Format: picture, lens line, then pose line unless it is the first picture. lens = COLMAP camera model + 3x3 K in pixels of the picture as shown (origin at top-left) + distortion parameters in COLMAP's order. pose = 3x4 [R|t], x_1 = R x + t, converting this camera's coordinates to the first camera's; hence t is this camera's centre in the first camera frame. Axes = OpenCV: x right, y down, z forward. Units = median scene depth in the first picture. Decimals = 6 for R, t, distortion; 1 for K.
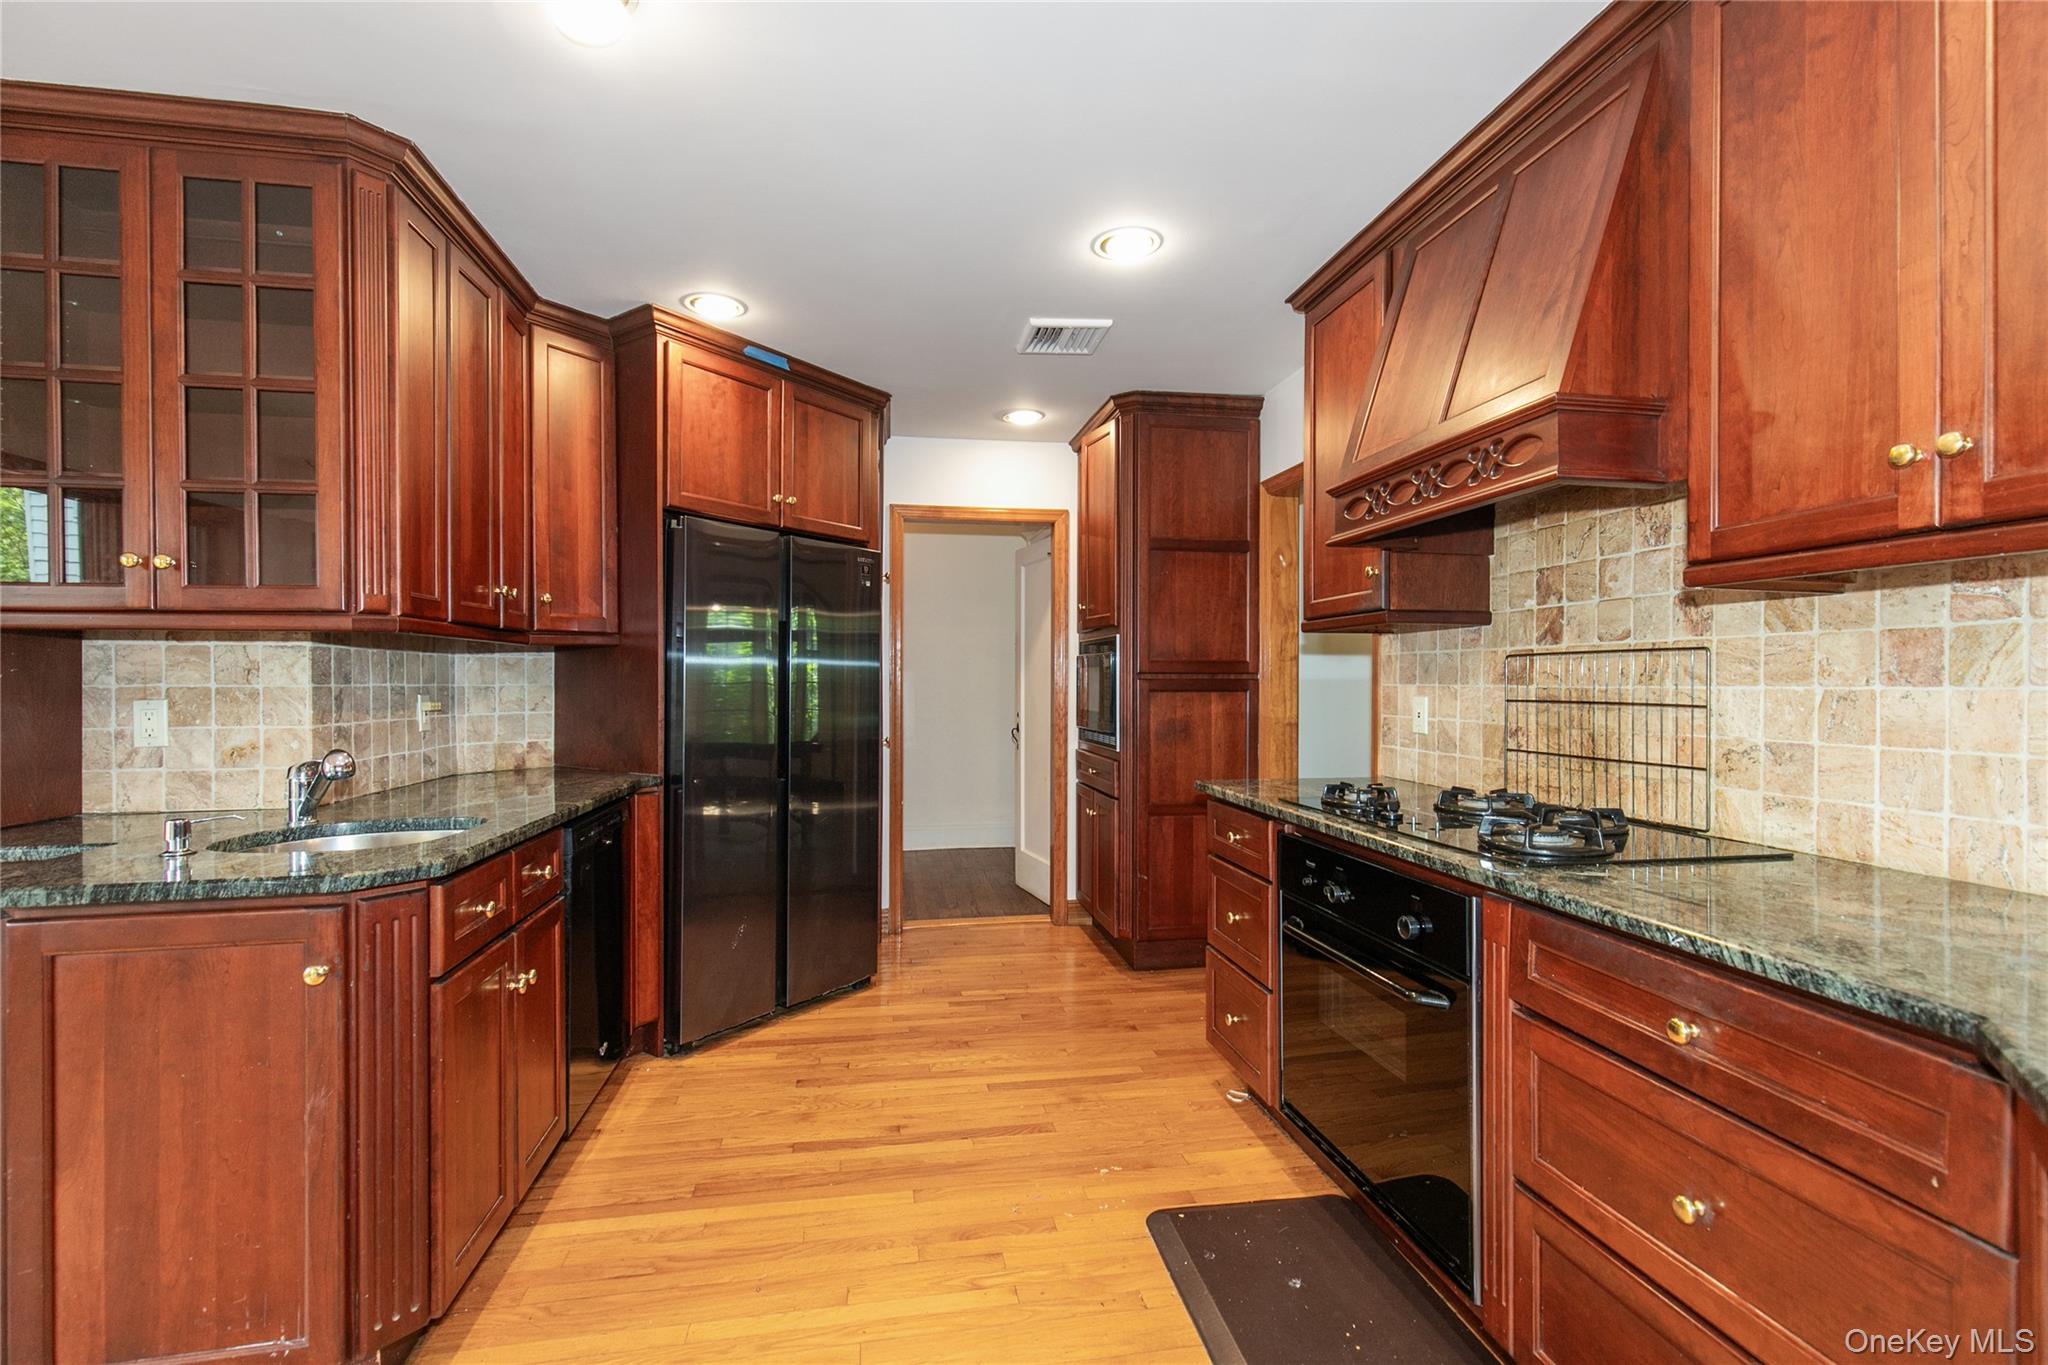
lens RADIAL K [[925.7, 0, 1028.1], [0, 925.7, 689.8], [0, 0, 1]] dist [0.007135, -0.001038]
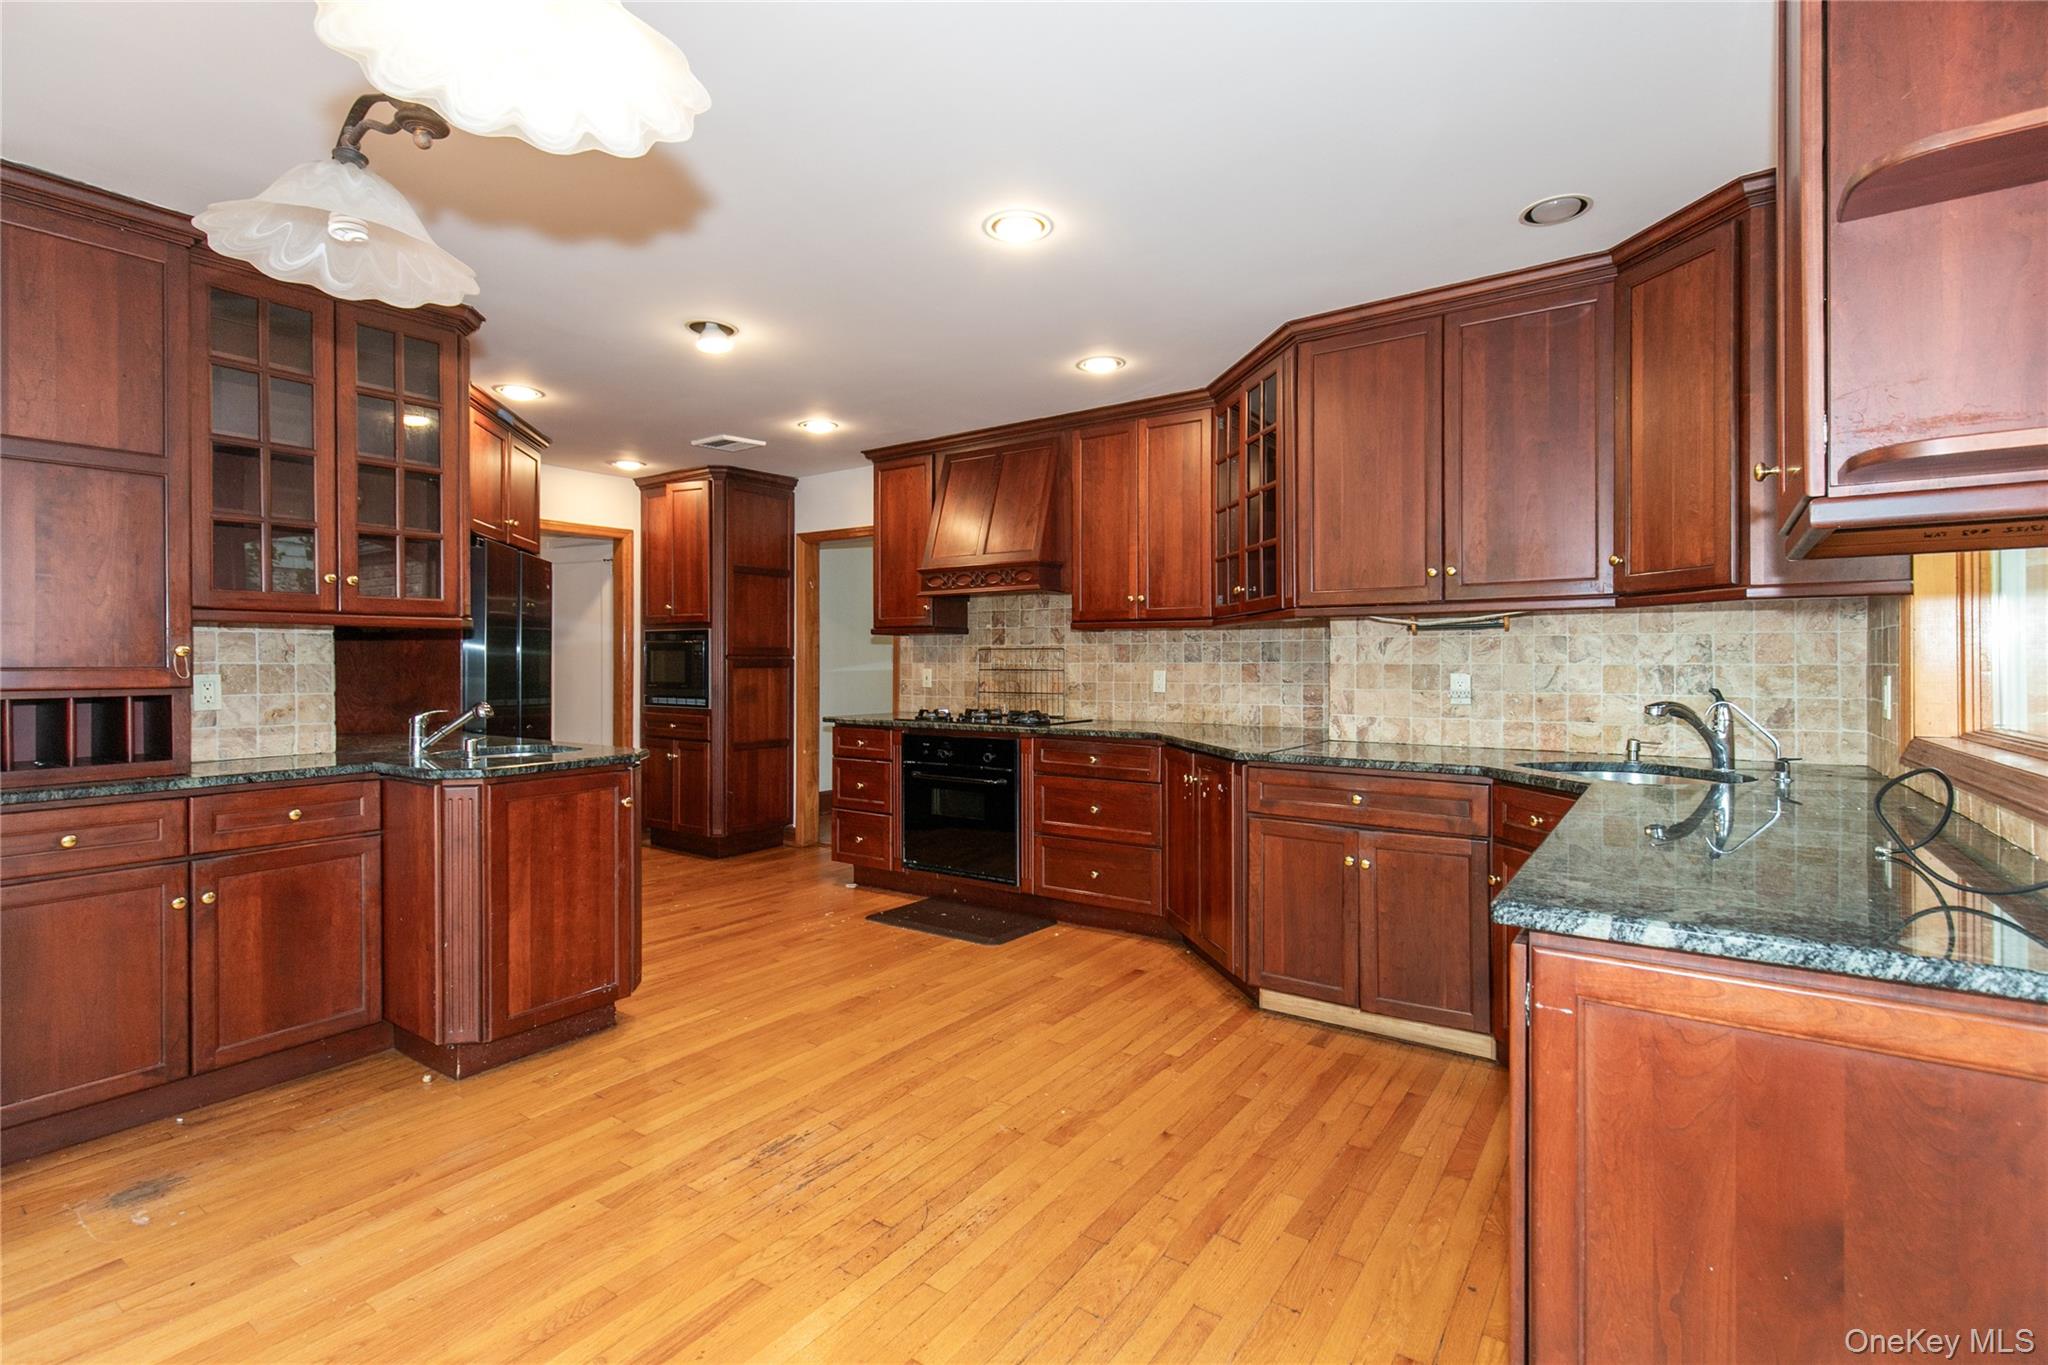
lens RADIAL K [[925.7, 0, 1026.1], [0, 925.7, 668.4], [0, 0, 1]] dist [0.007135, -0.001038]
pose [[0.719137, -0.004371, 0.694855, -1.013670], [0.005728, 0.999984, 0.000363, 0.008949], [-0.694845, 0.003719, 0.719150, -0.714694]]
